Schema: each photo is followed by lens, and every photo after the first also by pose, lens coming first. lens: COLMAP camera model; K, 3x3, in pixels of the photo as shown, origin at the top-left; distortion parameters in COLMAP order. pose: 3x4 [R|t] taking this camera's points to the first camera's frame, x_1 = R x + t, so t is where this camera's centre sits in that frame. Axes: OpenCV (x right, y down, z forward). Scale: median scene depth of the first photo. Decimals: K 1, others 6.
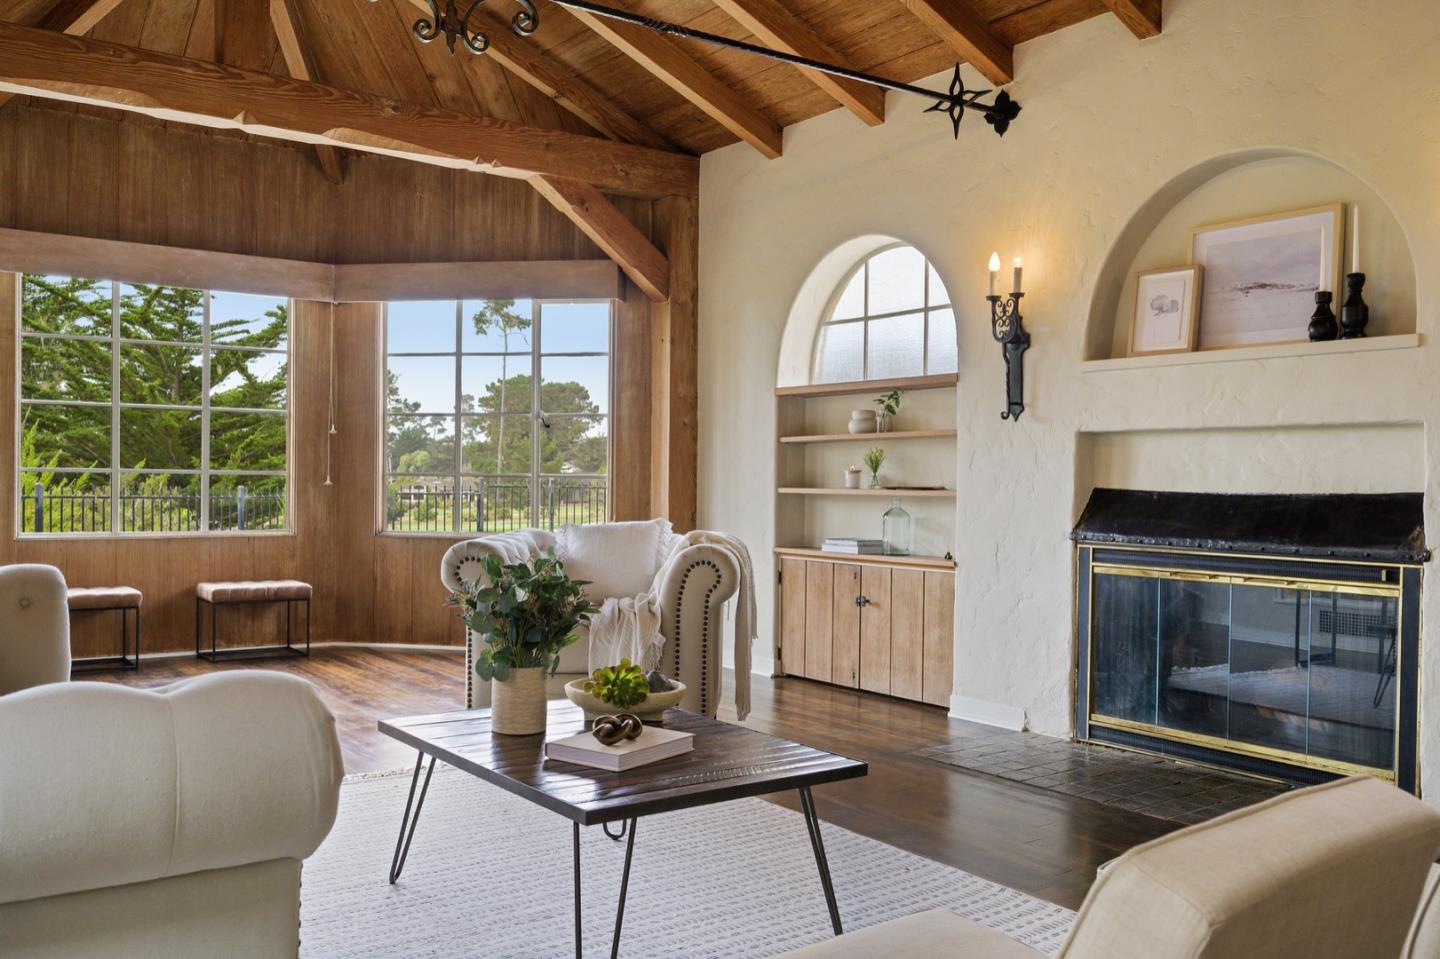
lens RADIAL K [[1229.5, 0, 766.0], [0, 1229.5, 481.1], [0, 0, 1]] dist [-0.005491, 0.001131]
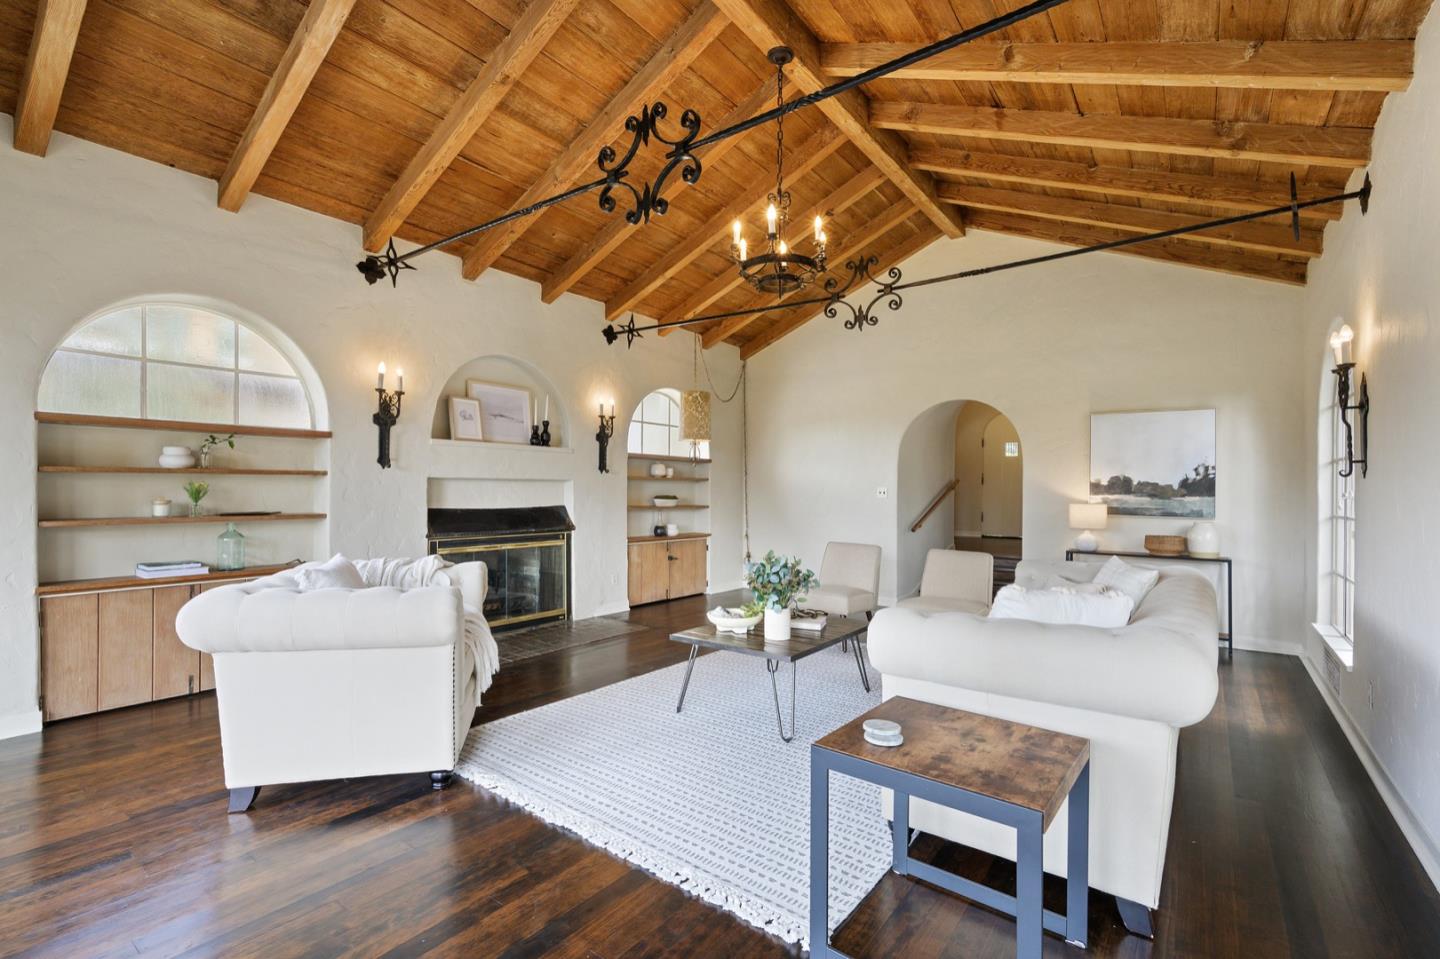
lens RADIAL K [[643.8, 0, 733.5], [0, 643.8, 484.1], [0, 0, 1]] dist [0.000019, -0.000050]
pose [[-0.280836, -0.002414, 0.959753, -0.696876], [-0.006618, 0.999978, 0.000579, -0.030406], [-0.959733, -0.006189, -0.280845, 0.756247]]
